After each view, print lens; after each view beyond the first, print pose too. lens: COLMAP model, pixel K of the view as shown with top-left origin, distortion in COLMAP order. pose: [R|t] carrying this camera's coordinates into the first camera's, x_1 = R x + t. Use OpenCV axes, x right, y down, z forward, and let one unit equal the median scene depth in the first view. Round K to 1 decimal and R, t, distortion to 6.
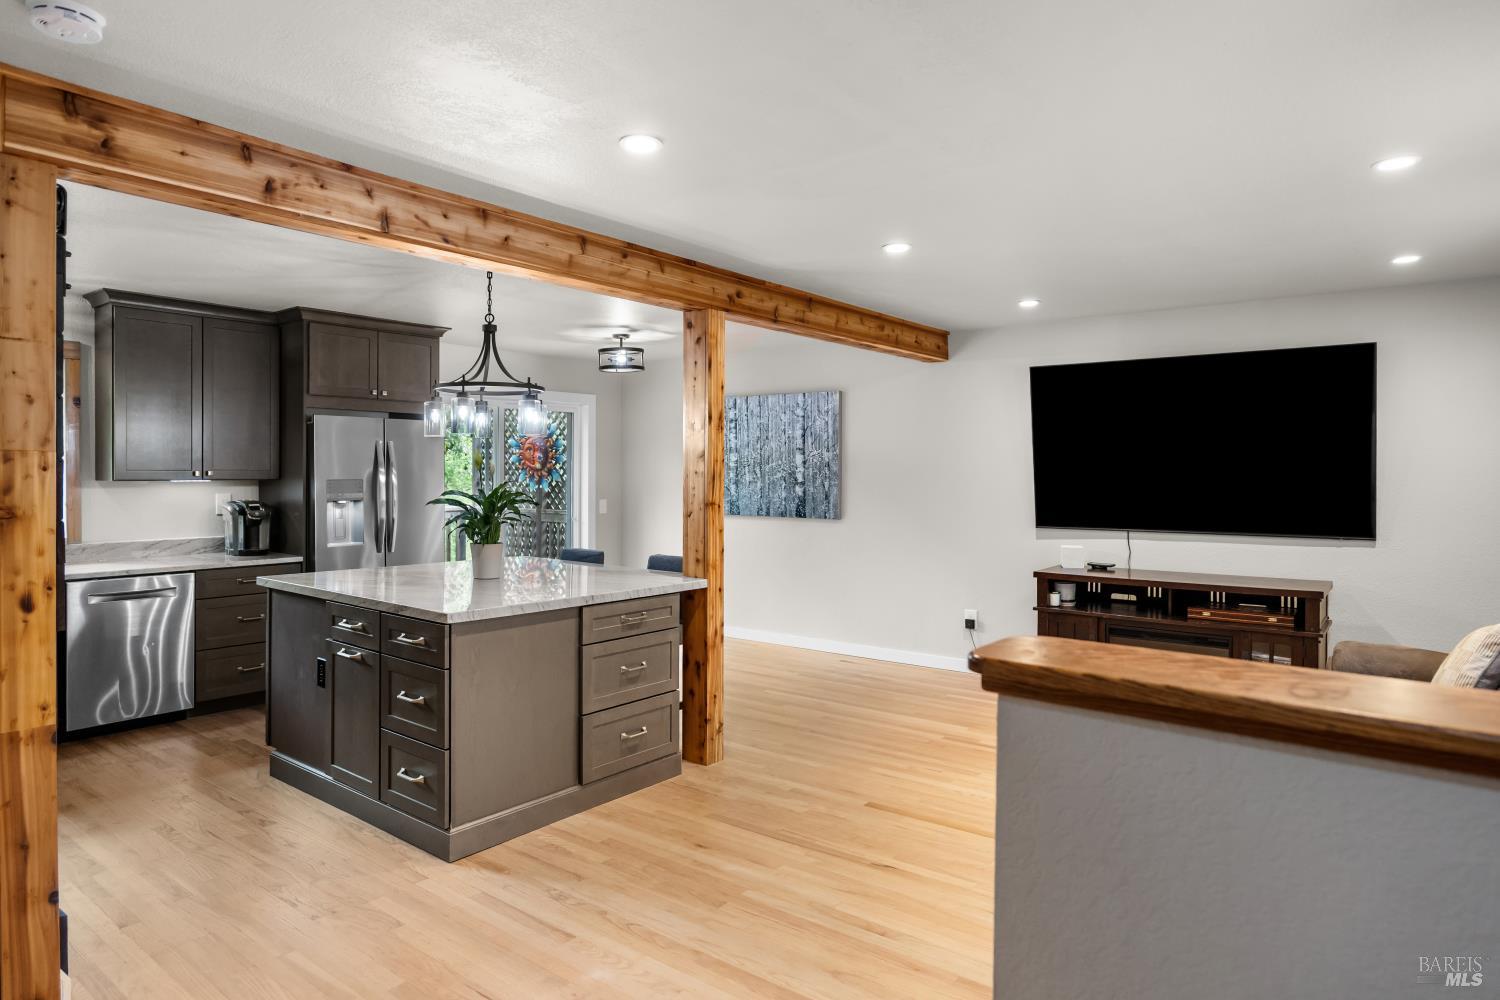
lens RADIAL K [[894.5, 0, 741.9], [0, 894.5, 453.1], [0, 0, 1]] dist [-0.040840, 0.031323]
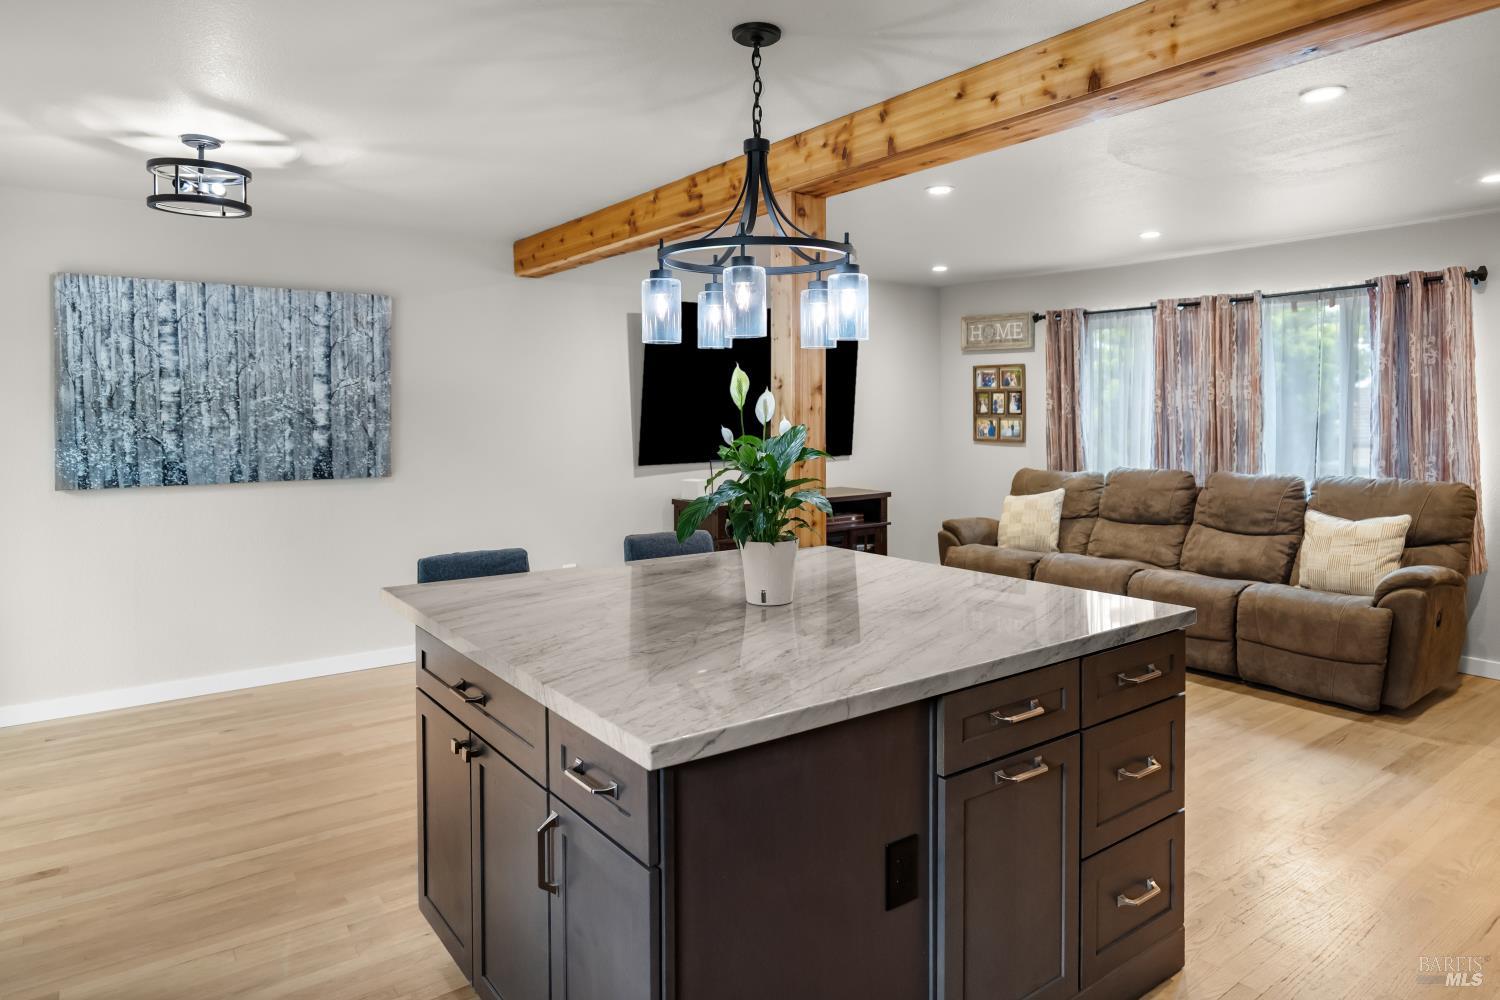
lens RADIAL K [[900.6, 0, 749.4], [0, 900.6, 418.1], [0, 0, 1]] dist [-0.046778, 0.024414]
pose [[0.254194, -0.013704, 0.967056, -0.493078], [-0.015859, 0.999706, 0.018335, 0.009638], [-0.967023, -0.019997, 0.253902, 0.526203]]
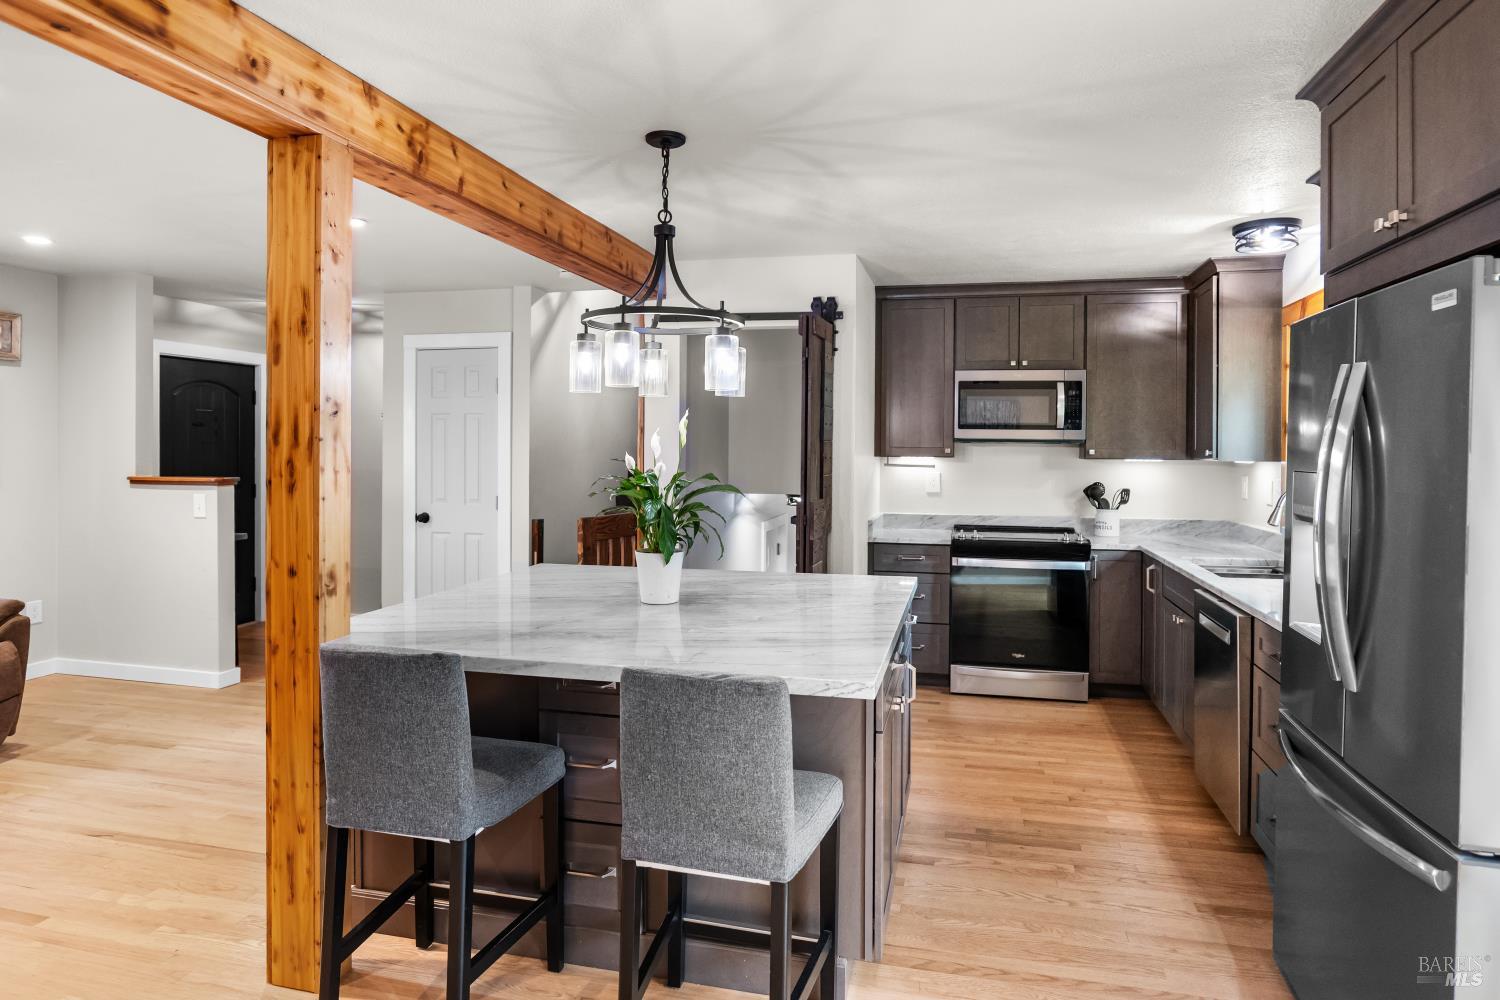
lens RADIAL K [[894.5, 0, 741.9], [0, 894.5, 453.1], [0, 0, 1]] dist [-0.040840, 0.031323]
pose [[-0.907239, -0.004171, -0.420595, -0.033669], [-0.000265, 0.999956, -0.009344, 0.019501], [0.420616, -0.008366, -0.907200, 0.989112]]
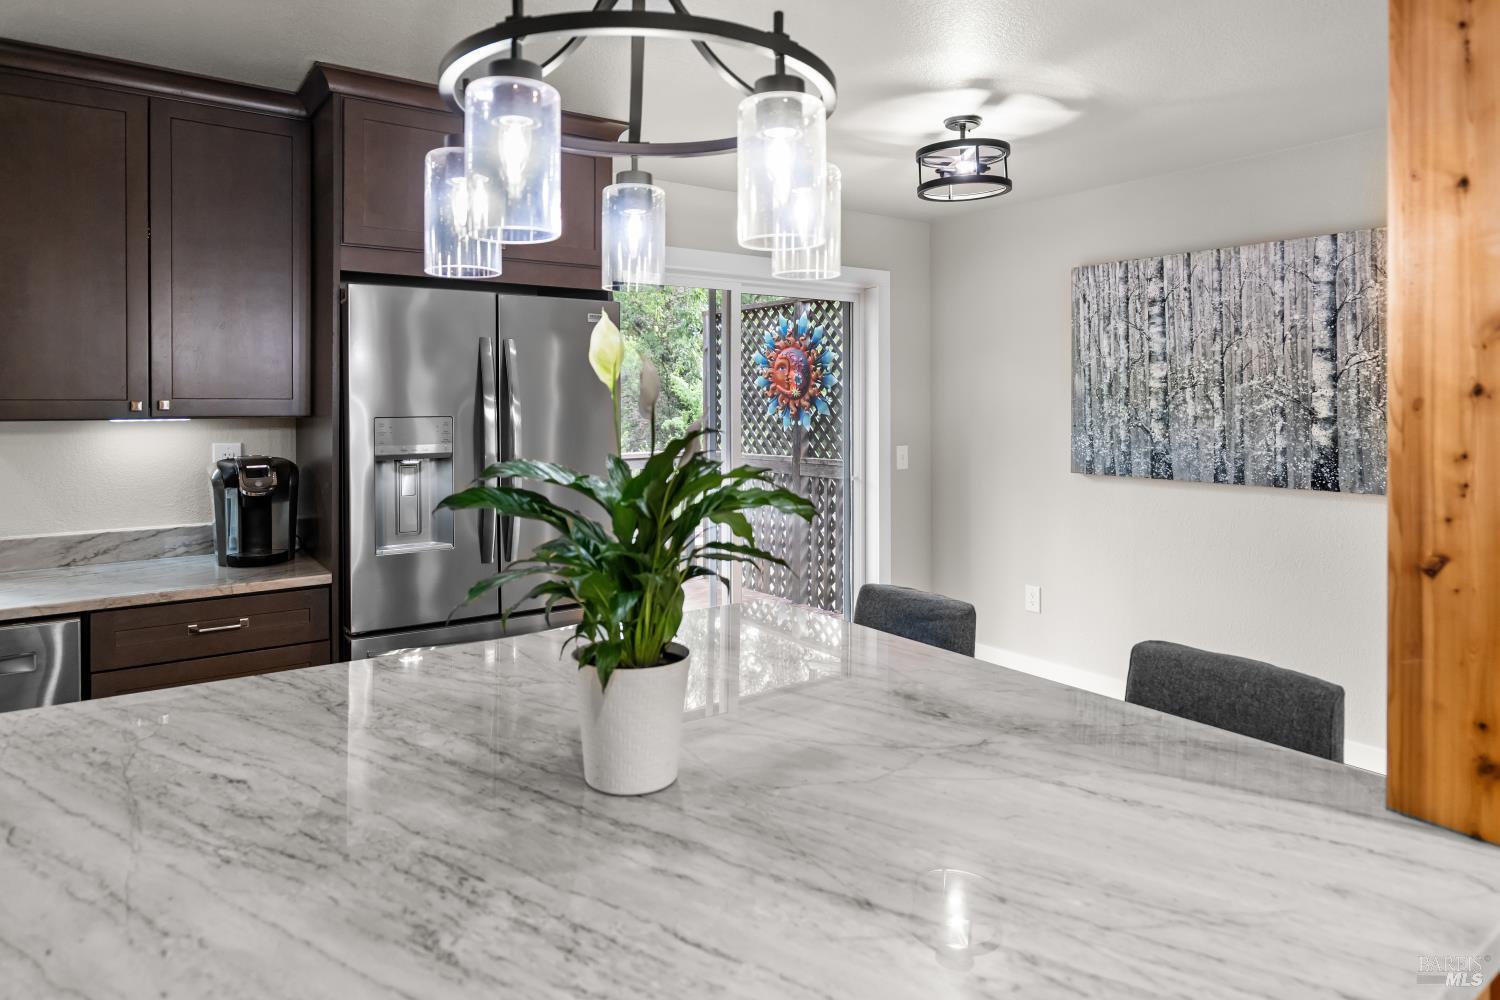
lens RADIAL K [[918.1, 0, 772.2], [0, 918.1, 401.9], [0, 0, 1]] dist [-0.004284, 0.000378]
pose [[0.970198, -0.004618, -0.242269, -0.105518], [0.009638, 0.999763, 0.019543, 0.011003], [0.242121, -0.021295, 0.970012, 0.442286]]
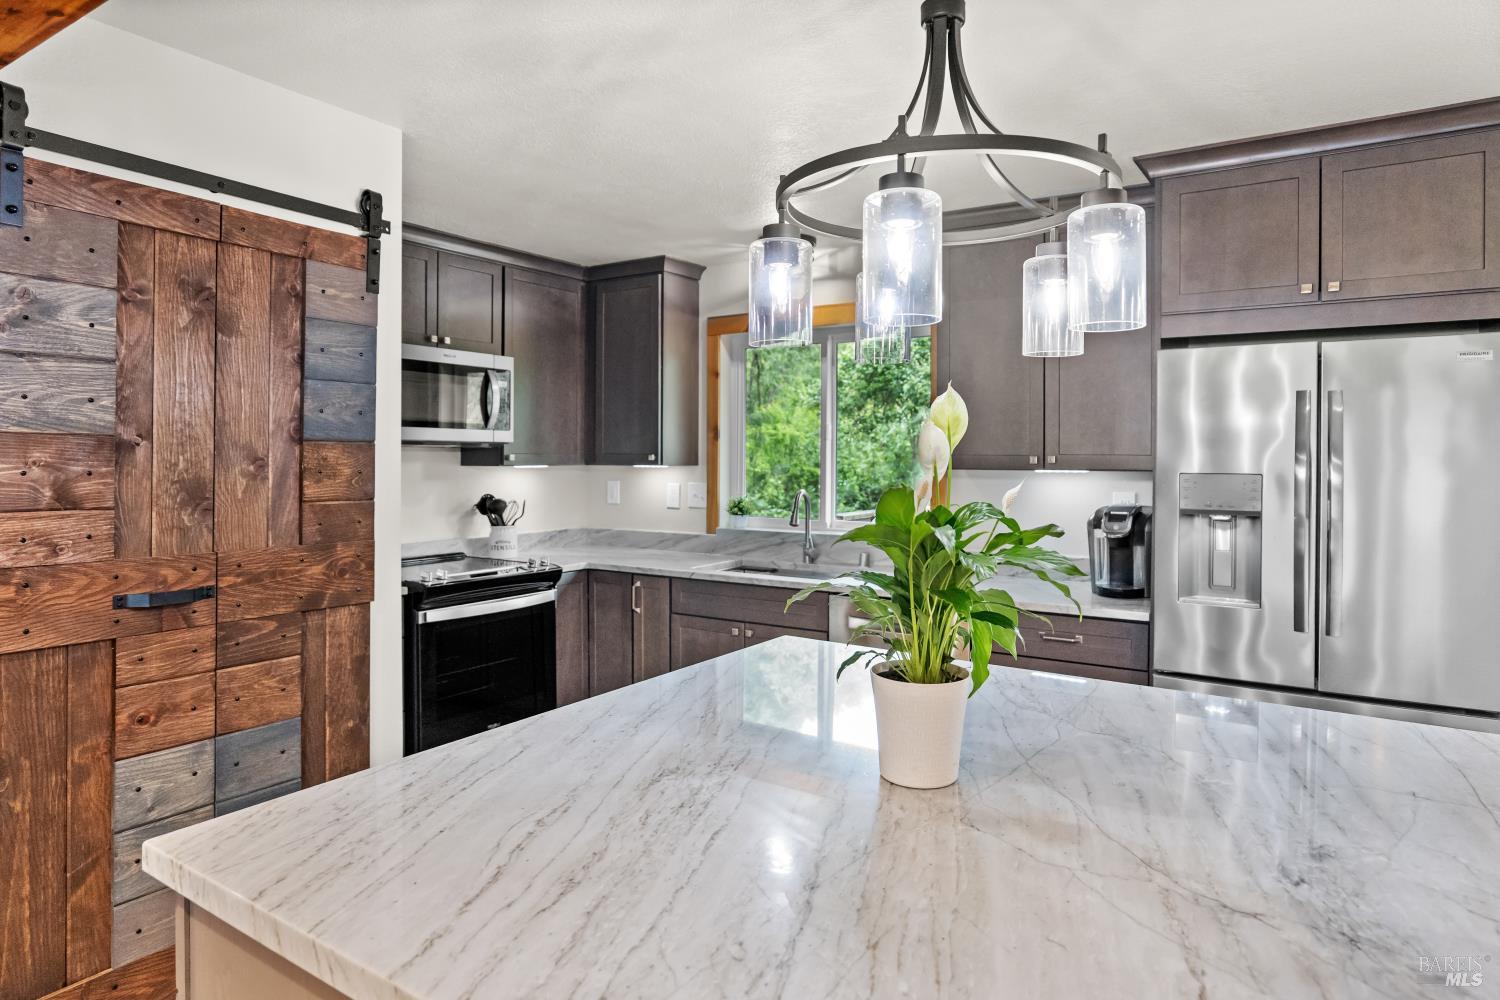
lens RADIAL K [[894.5, 0, 741.9], [0, 894.5, 453.1], [0, 0, 1]] dist [-0.040840, 0.031323]
pose [[0.100665, -0.003671, -0.994914, 0.016199], [0.014839, 0.999888, -0.002188, 0.012416], [0.994810, -0.014543, 0.100708, 0.539794]]
